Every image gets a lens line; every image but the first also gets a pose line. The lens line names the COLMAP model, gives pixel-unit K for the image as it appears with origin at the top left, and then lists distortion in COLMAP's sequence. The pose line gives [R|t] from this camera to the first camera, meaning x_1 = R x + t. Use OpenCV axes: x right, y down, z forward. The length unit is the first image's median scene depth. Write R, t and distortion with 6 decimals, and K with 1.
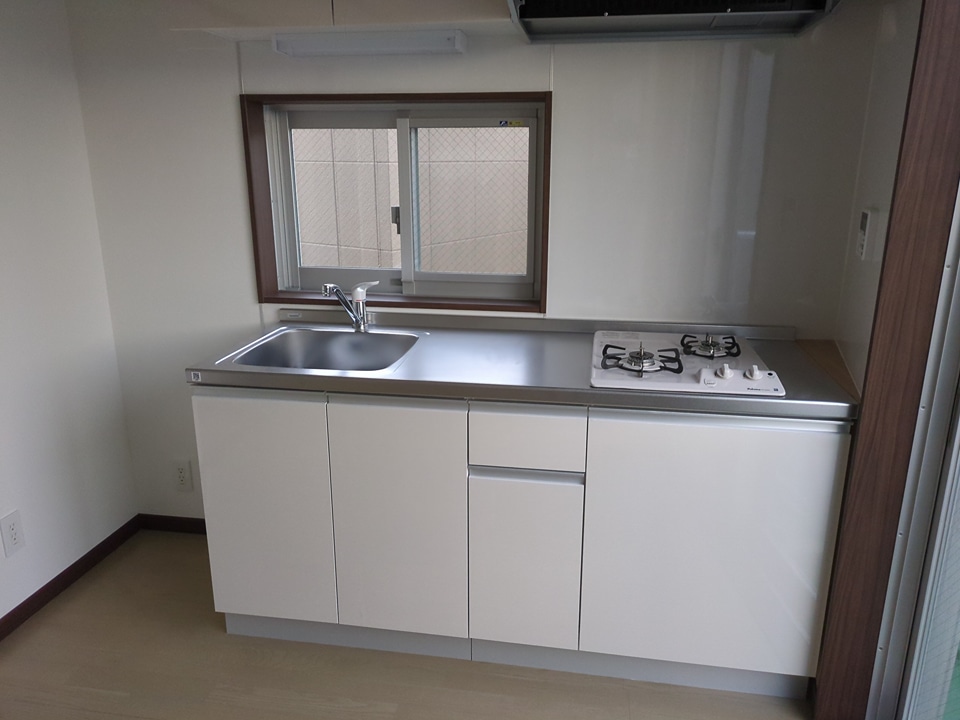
lens RADIAL K [[716.3, 0, 487.5], [0, 716.3, 360.5], [0, 0, 1]] dist [0.014903, -0.006400]
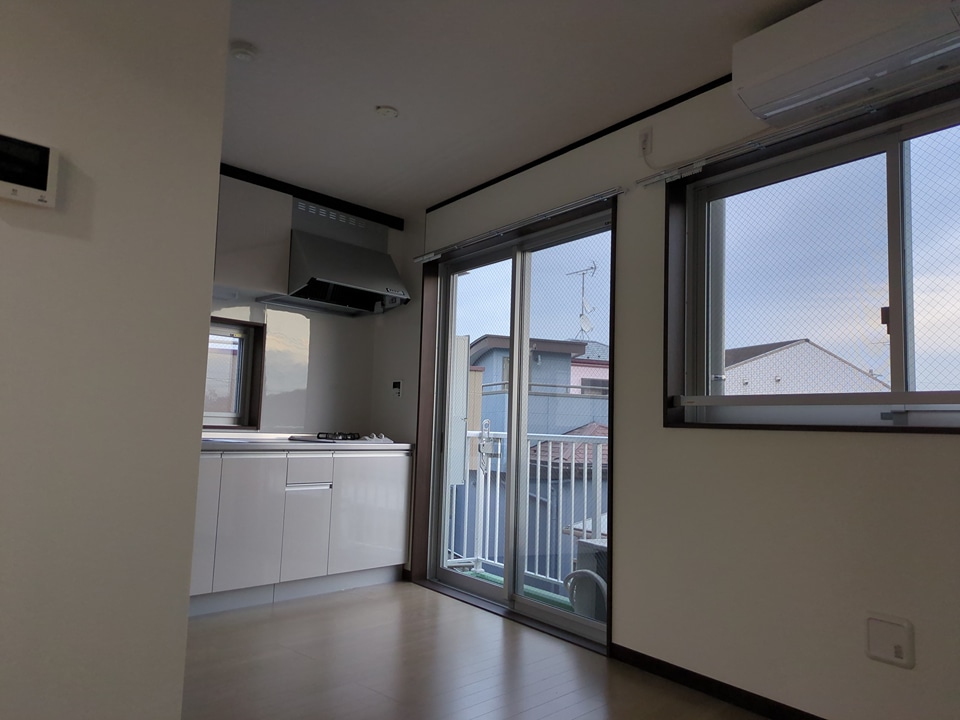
lens RADIAL K [[684.9, 0, 480.7], [0, 684.9, 377.5], [0, 0, 1]] dist [0.098333, -0.000650]
pose [[0.567607, 0.072705, 0.820083, -1.559442], [0.187571, 0.958477, -0.214799, 0.435472], [-0.801648, 0.275745, 0.530401, -0.728304]]
